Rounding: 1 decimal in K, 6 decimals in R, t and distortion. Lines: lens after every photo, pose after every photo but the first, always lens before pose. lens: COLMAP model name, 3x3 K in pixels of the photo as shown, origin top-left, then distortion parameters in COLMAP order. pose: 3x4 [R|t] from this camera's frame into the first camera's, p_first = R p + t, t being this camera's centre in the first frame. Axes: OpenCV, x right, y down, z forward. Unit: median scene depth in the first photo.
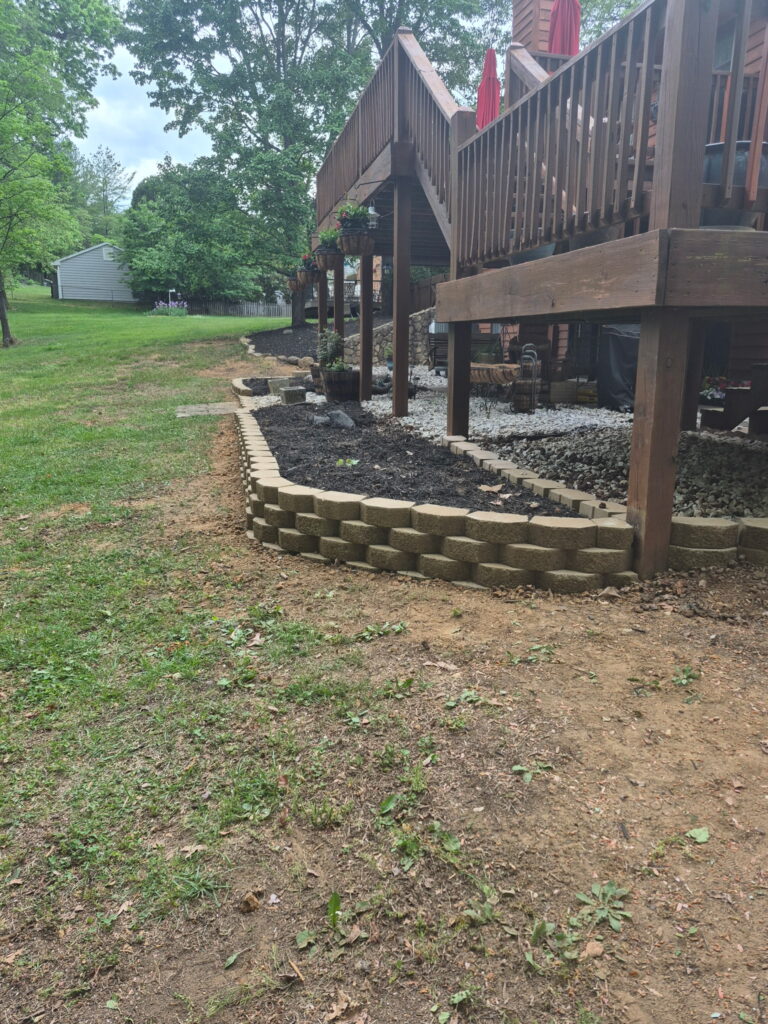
lens RADIAL K [[676.6, 0, 366.0], [0, 676.6, 511.4], [0, 0, 1]] dist [0.058740, -0.071717]
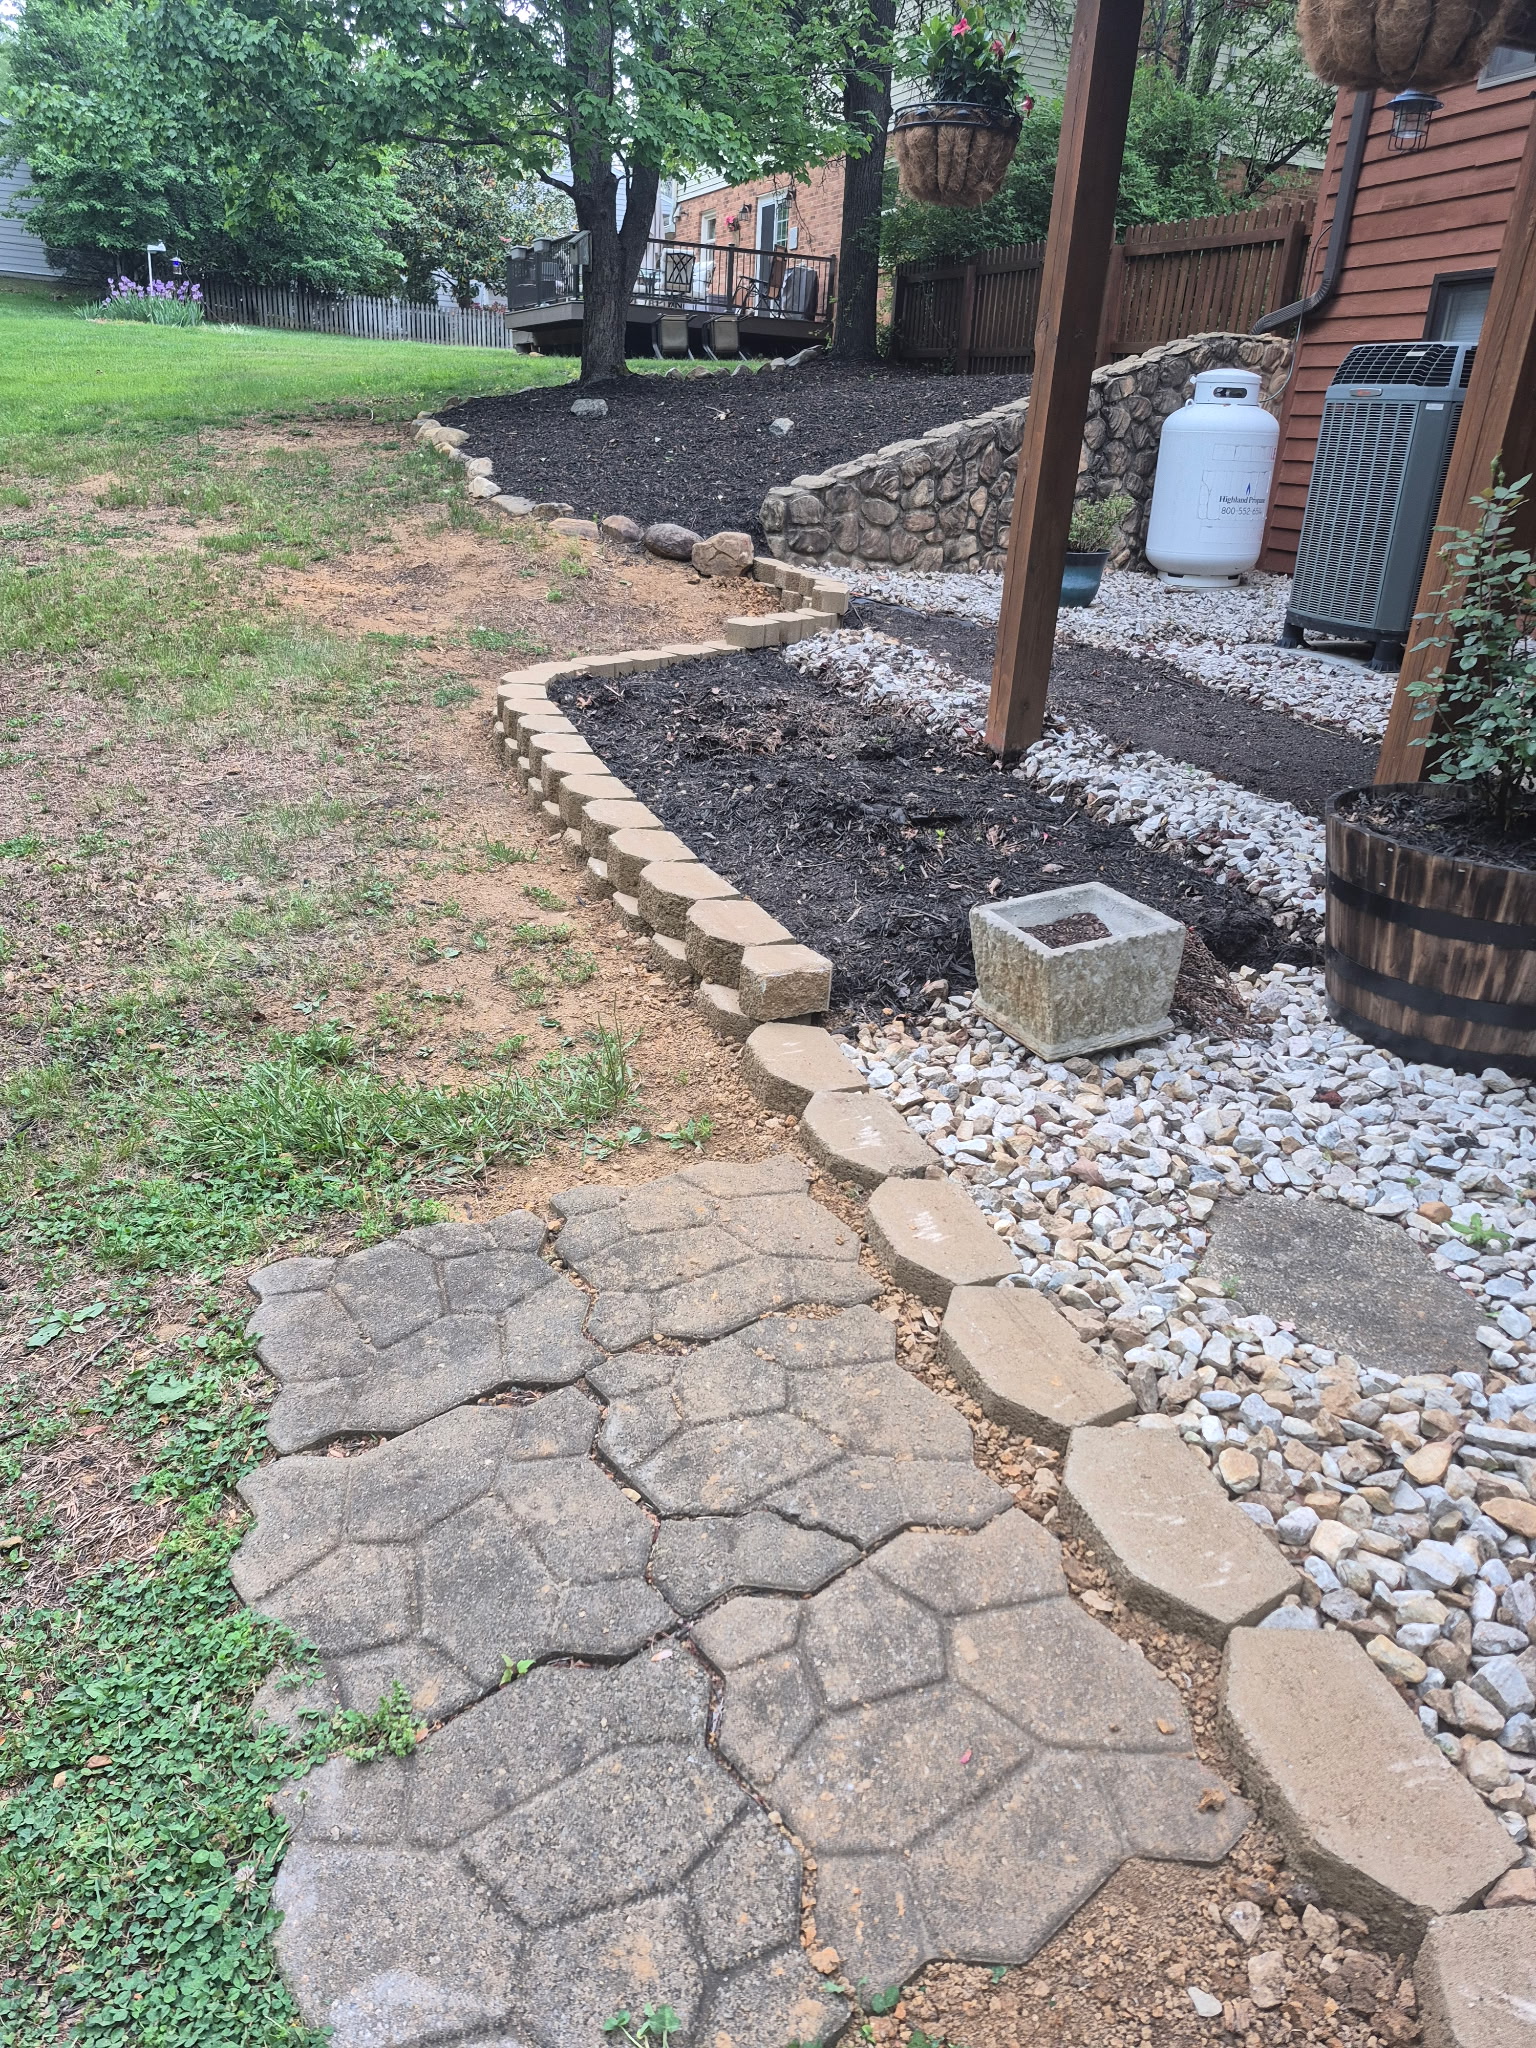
lens RADIAL K [[1353.3, 0, 731.9], [0, 1353.3, 1022.7], [0, 0, 1]] dist [0.058740, -0.071717]
pose [[0.994392, 0.009295, 0.105346, -0.060367], [-0.027458, 0.984661, 0.172305, -0.060044], [-0.102129, -0.174232, 0.979394, 0.211500]]
